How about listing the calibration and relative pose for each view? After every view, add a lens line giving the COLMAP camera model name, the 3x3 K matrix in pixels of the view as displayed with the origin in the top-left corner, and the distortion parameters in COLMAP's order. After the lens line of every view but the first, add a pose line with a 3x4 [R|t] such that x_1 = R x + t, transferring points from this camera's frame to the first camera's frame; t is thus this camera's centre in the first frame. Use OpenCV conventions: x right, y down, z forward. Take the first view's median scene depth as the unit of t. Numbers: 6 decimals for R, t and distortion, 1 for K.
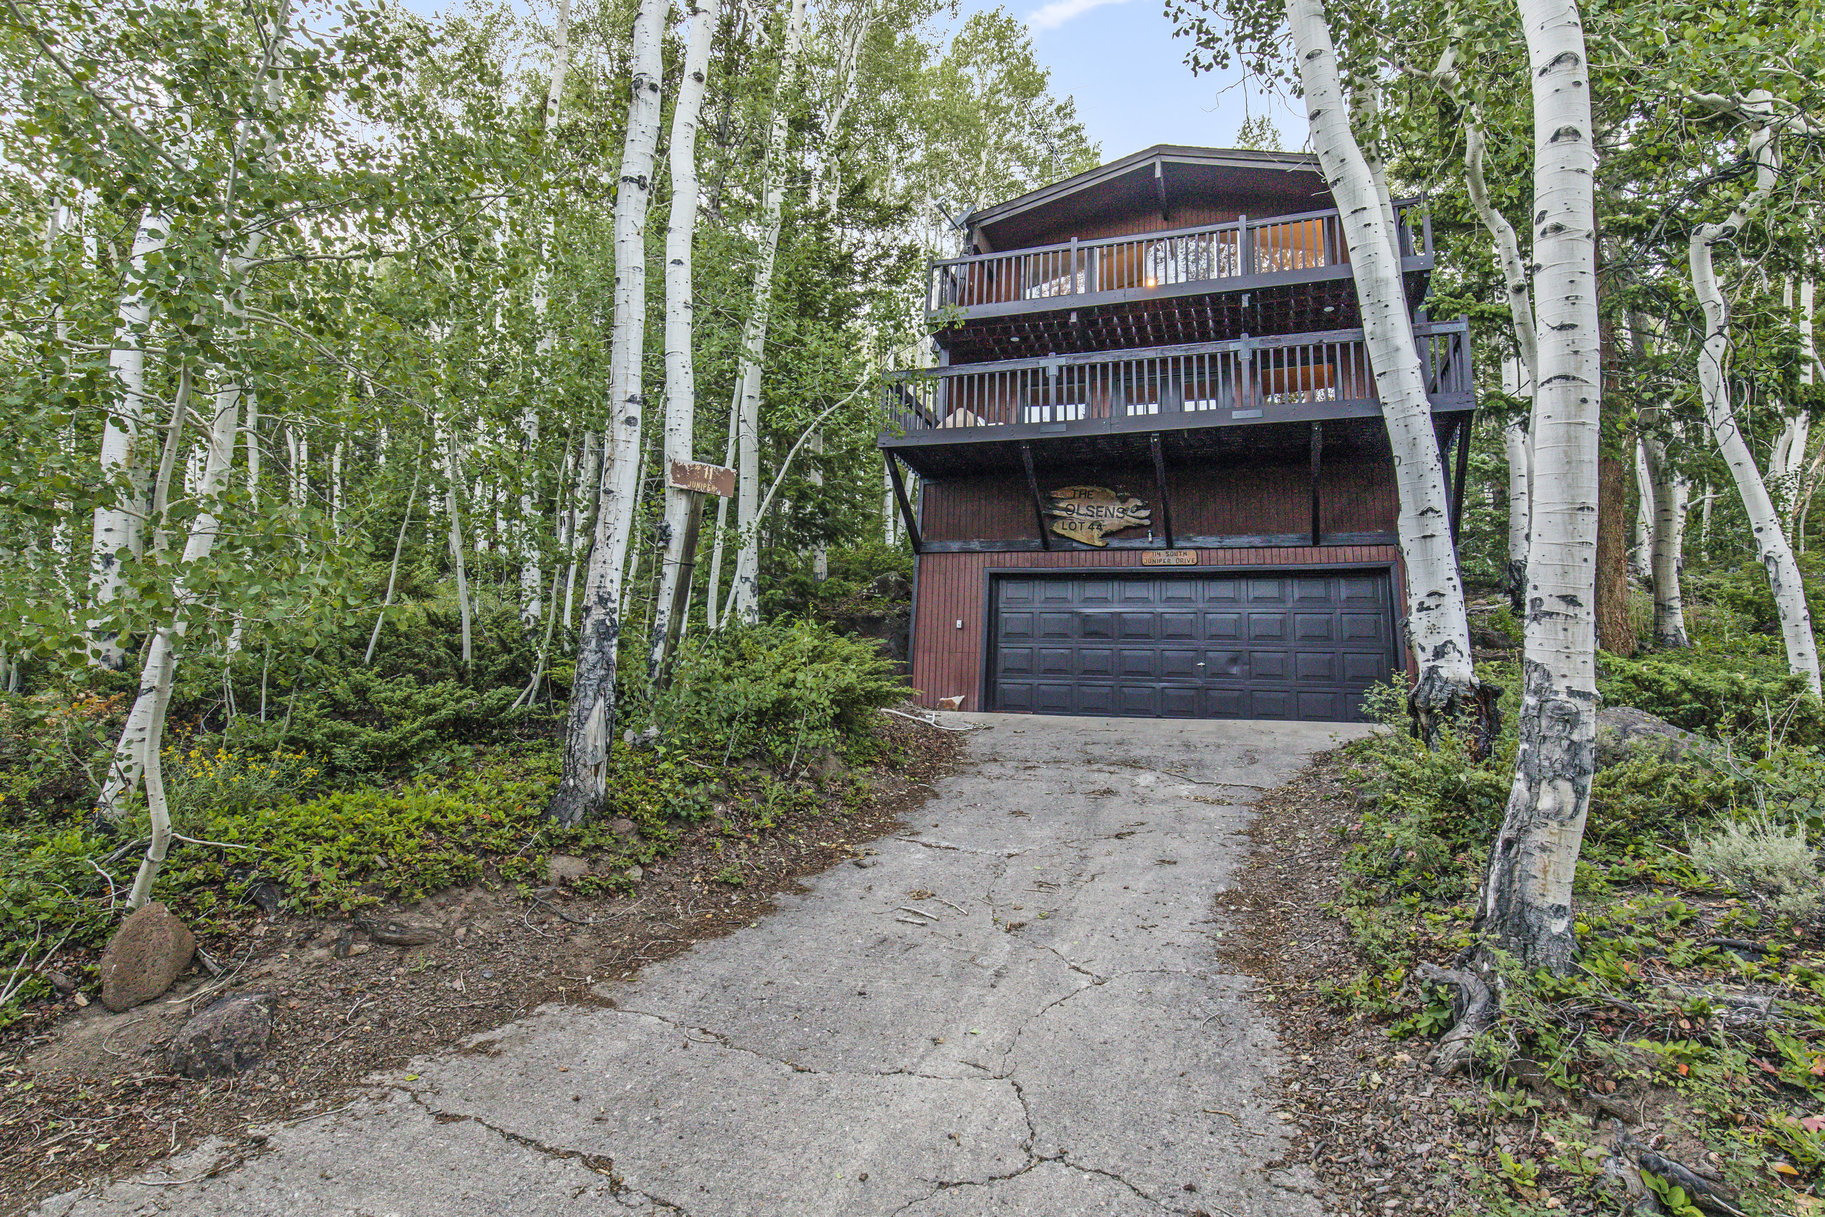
lens RADIAL K [[999.5, 0, 913.3], [0, 999.5, 426.4], [0, 0, 1]] dist [0.004337, 0.000460]
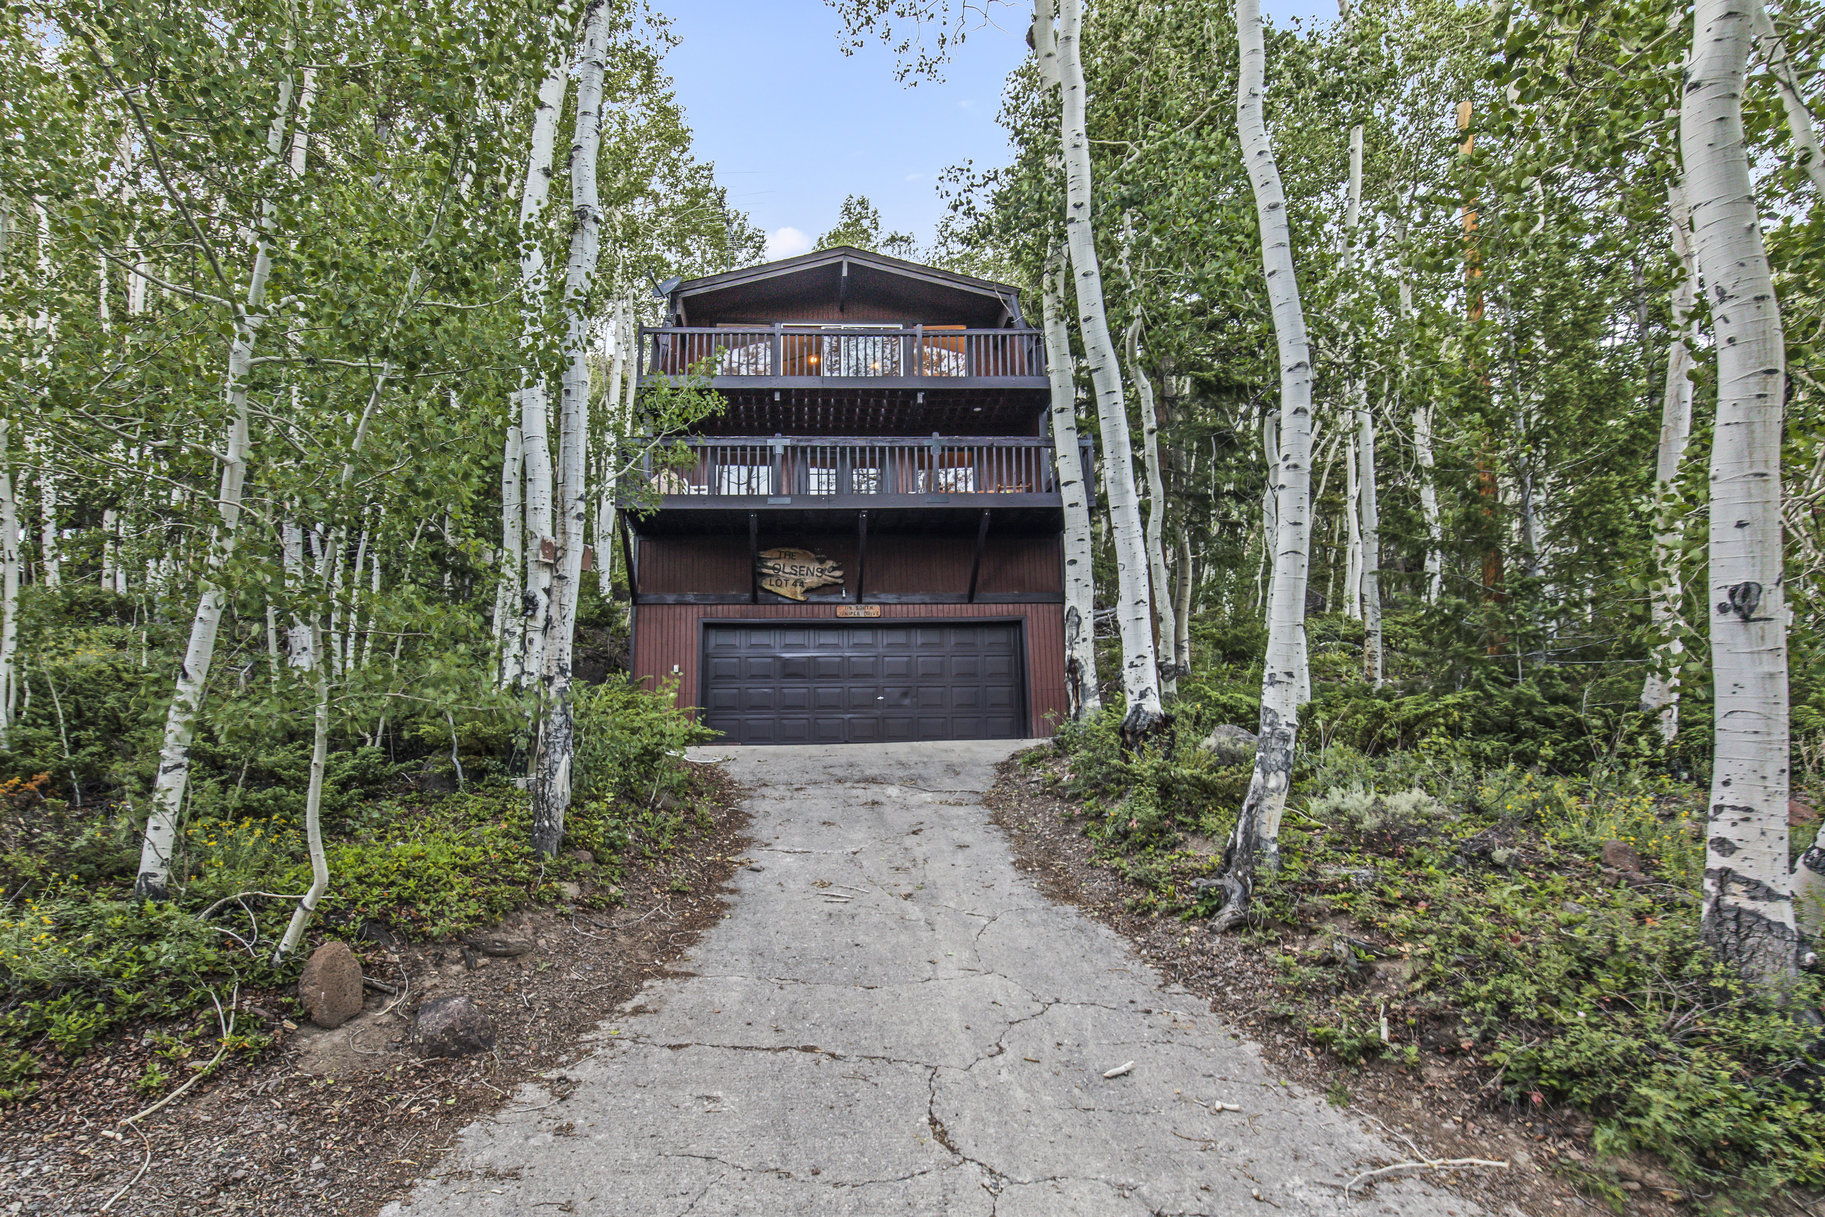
lens RADIAL K [[947.3, 0, 912.3], [0, 947.3, 539.5], [0, 0, 1]] dist [0.006231, -0.001348]
pose [[0.918534, 0.037451, 0.393564, -0.432543], [-0.066141, 0.996030, 0.059586, -0.084080], [-0.389770, -0.080762, 0.917364, -0.195136]]
